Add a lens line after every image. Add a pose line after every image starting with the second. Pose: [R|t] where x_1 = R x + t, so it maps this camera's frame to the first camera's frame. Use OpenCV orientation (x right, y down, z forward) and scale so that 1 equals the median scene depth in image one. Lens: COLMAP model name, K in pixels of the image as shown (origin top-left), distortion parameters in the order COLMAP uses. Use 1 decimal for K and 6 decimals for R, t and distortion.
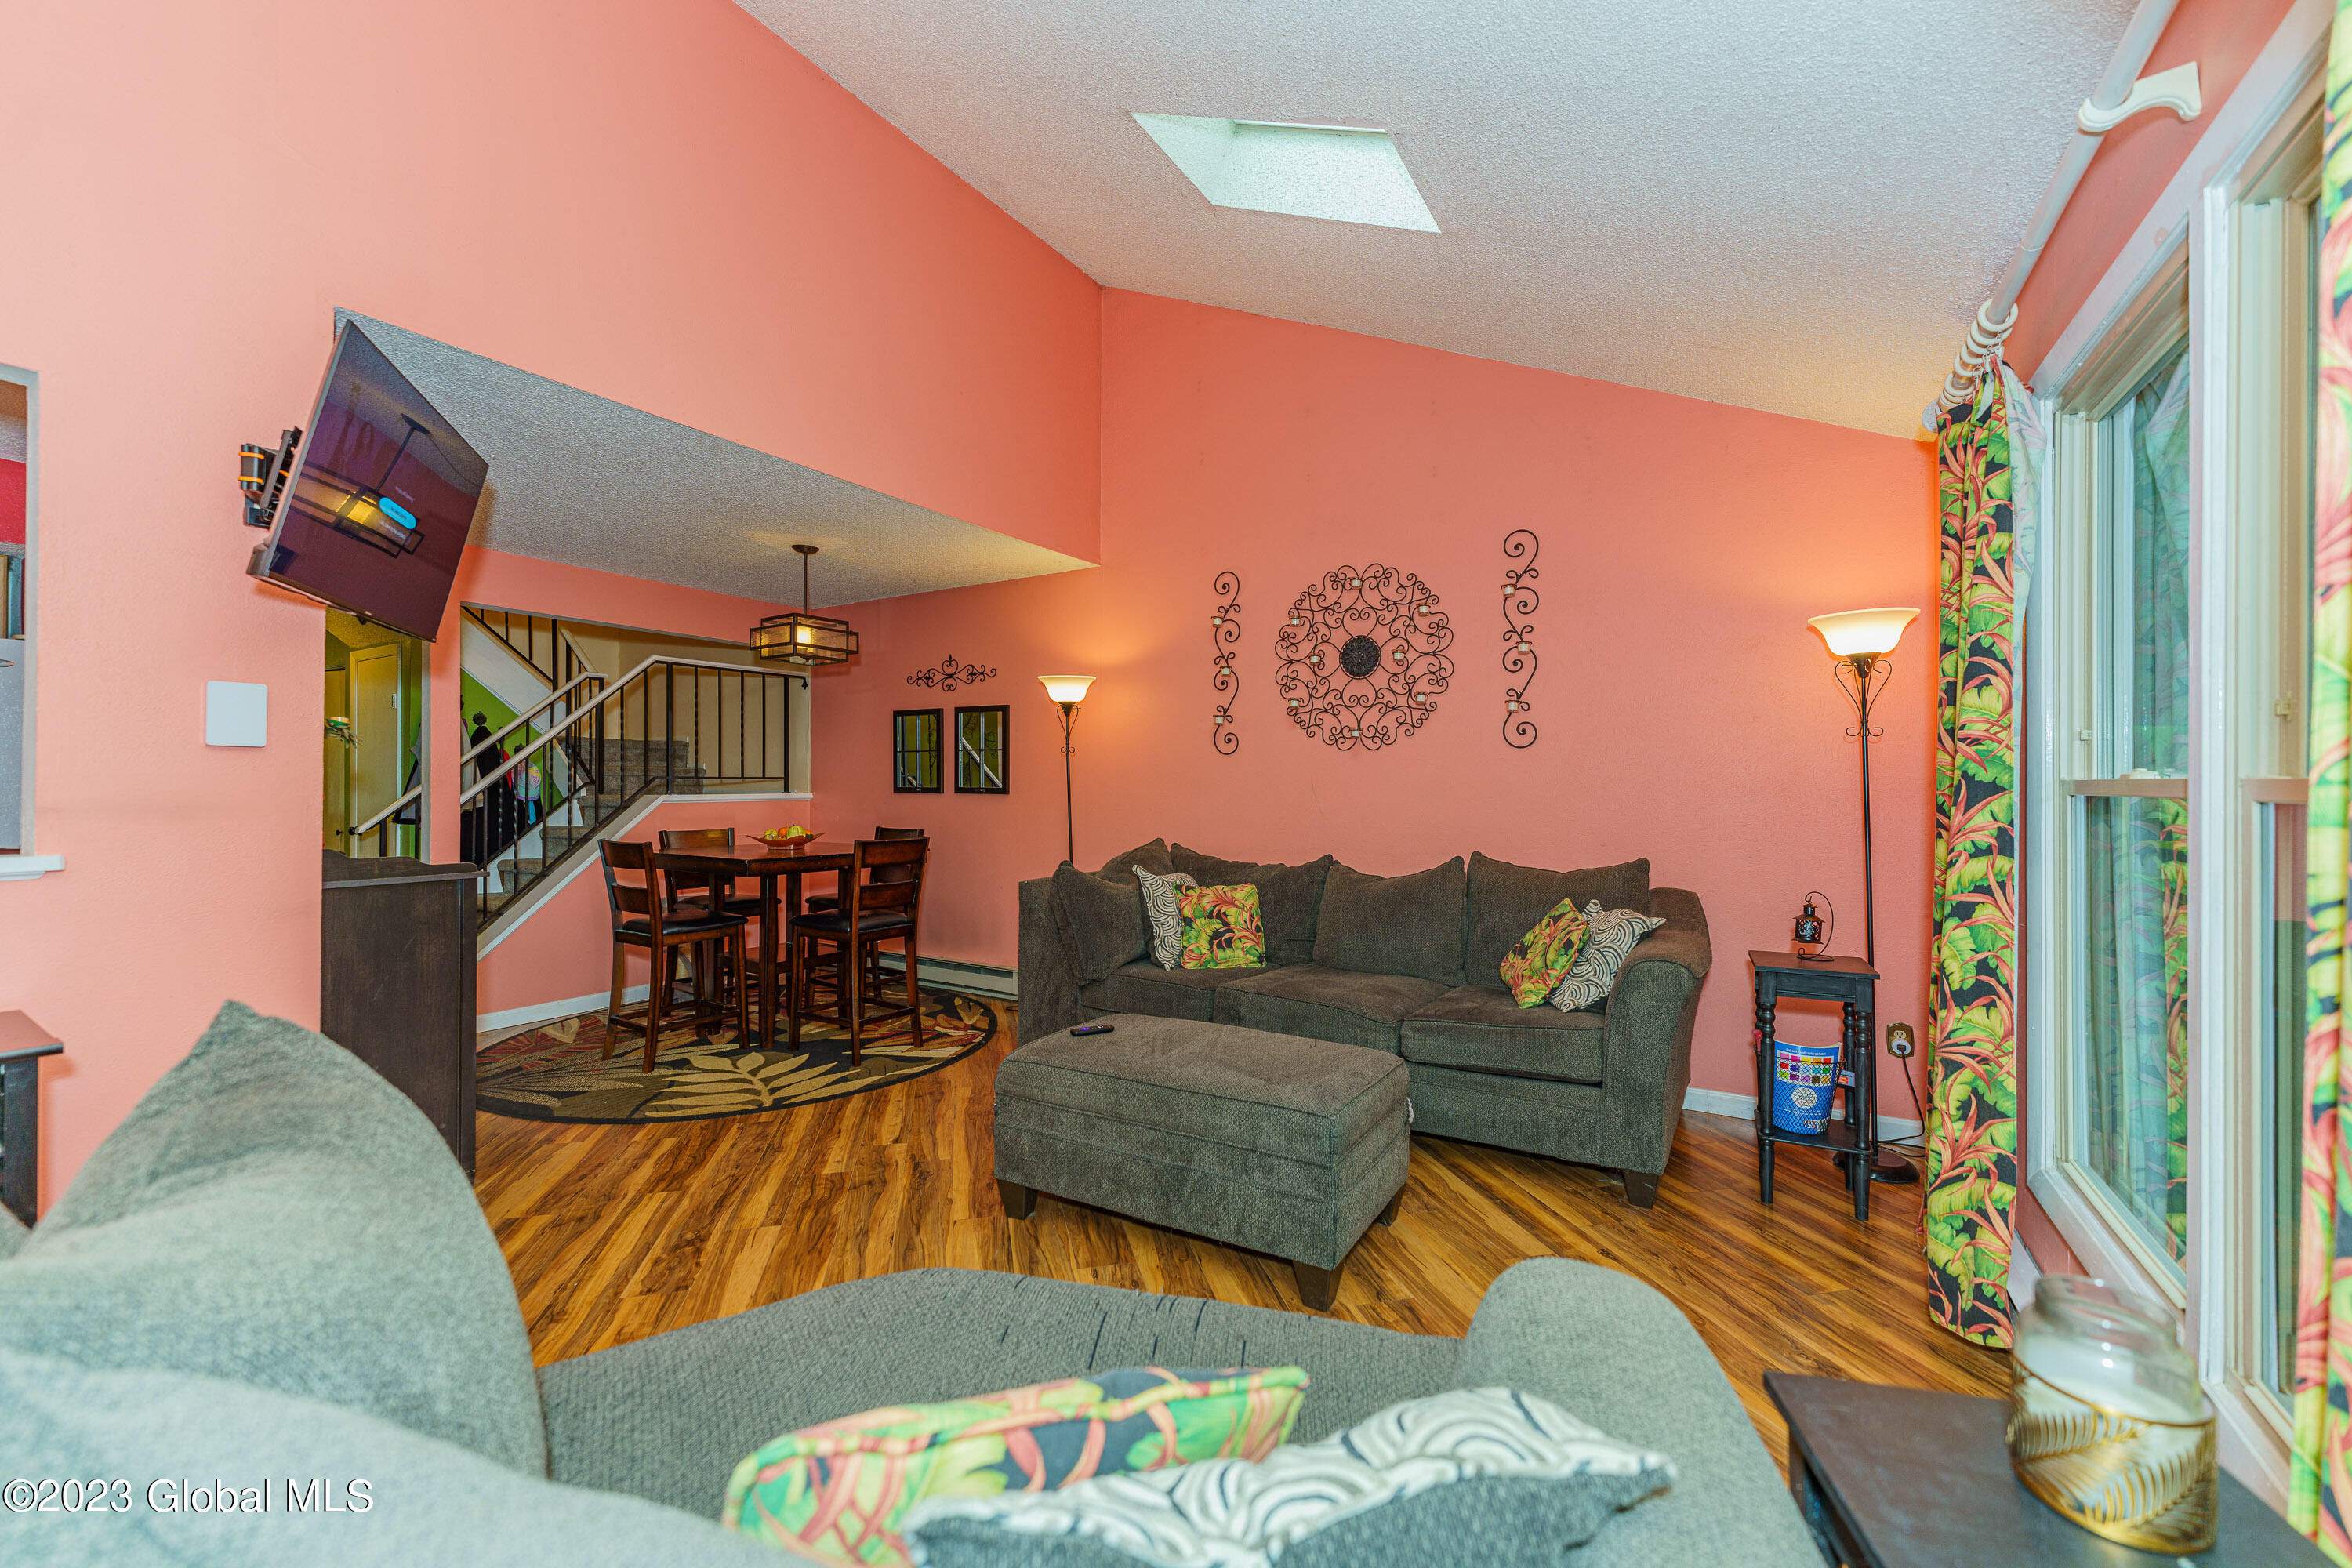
lens RADIAL K [[935.9, 0, 1173.3], [0, 935.9, 779.5], [0, 0, 1]] dist [0.003343, -0.000915]
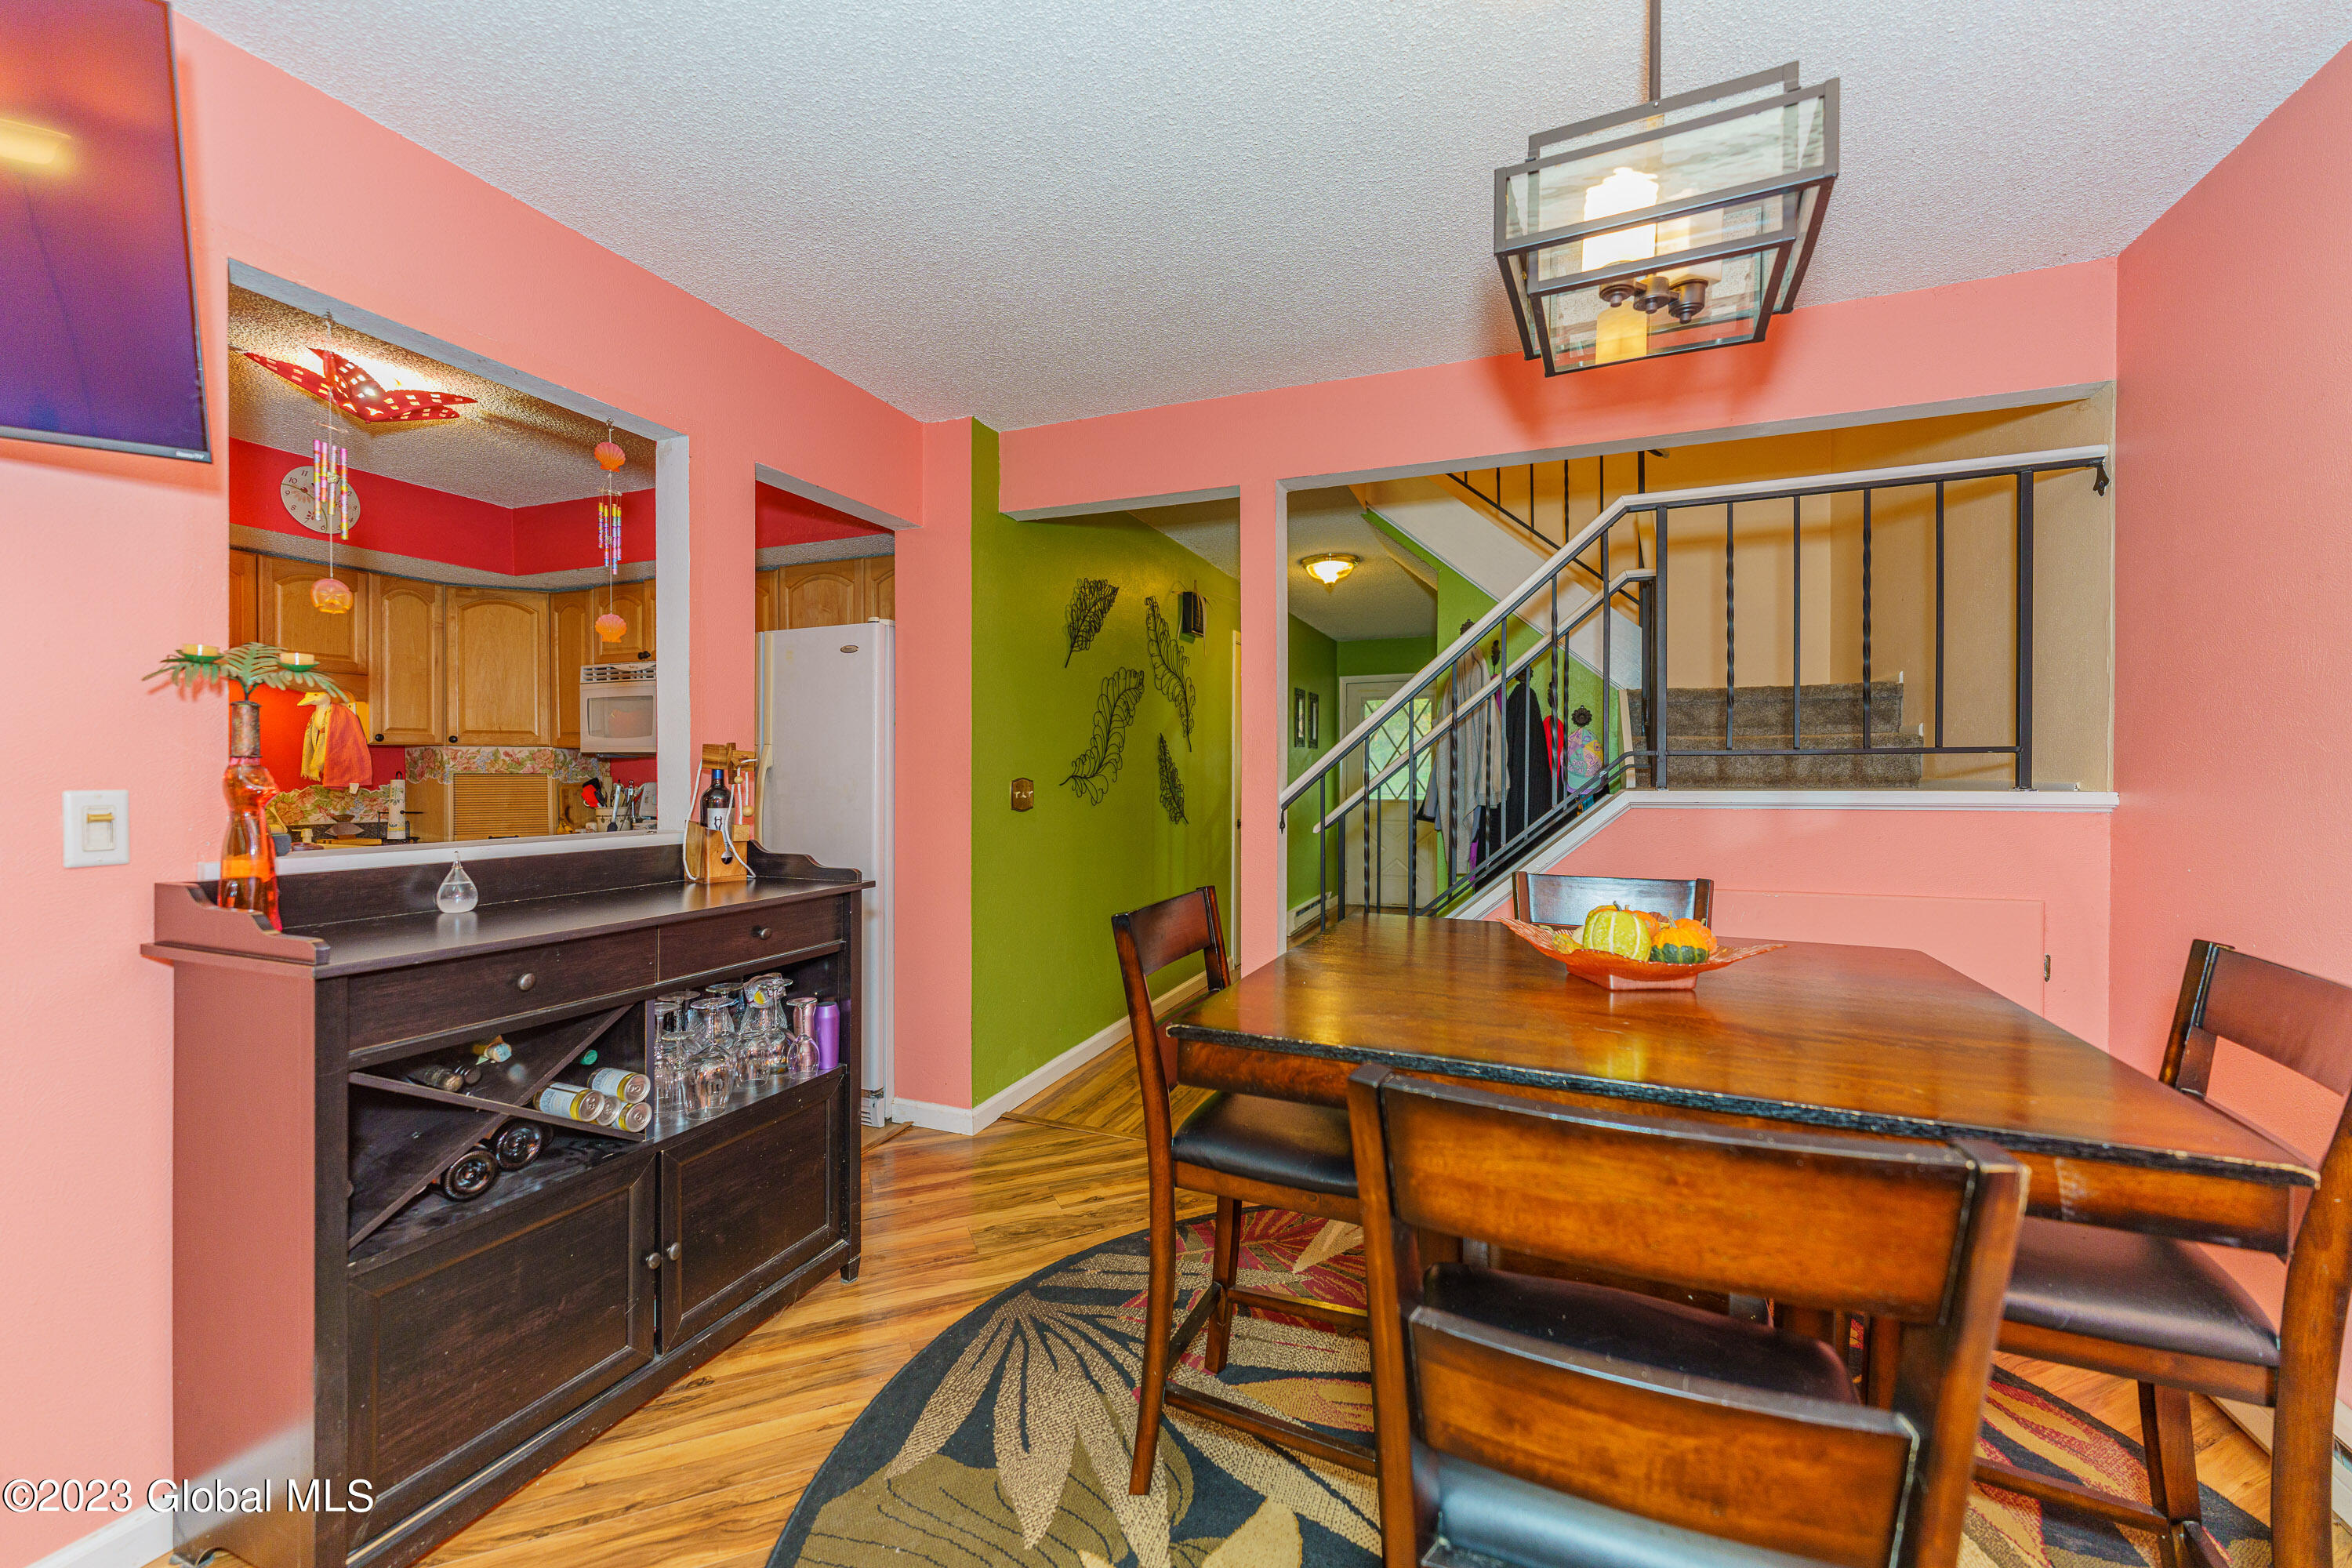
lens RADIAL K [[935.9, 0, 1177.1], [0, 935.9, 782.5], [0, 0, 1]] dist [0.003343, -0.000915]
pose [[0.172652, 0.010644, -0.984925, -0.160055], [0.006529, 0.999907, 0.011951, 0.006835], [0.984961, -0.008494, 0.172567, 0.897368]]
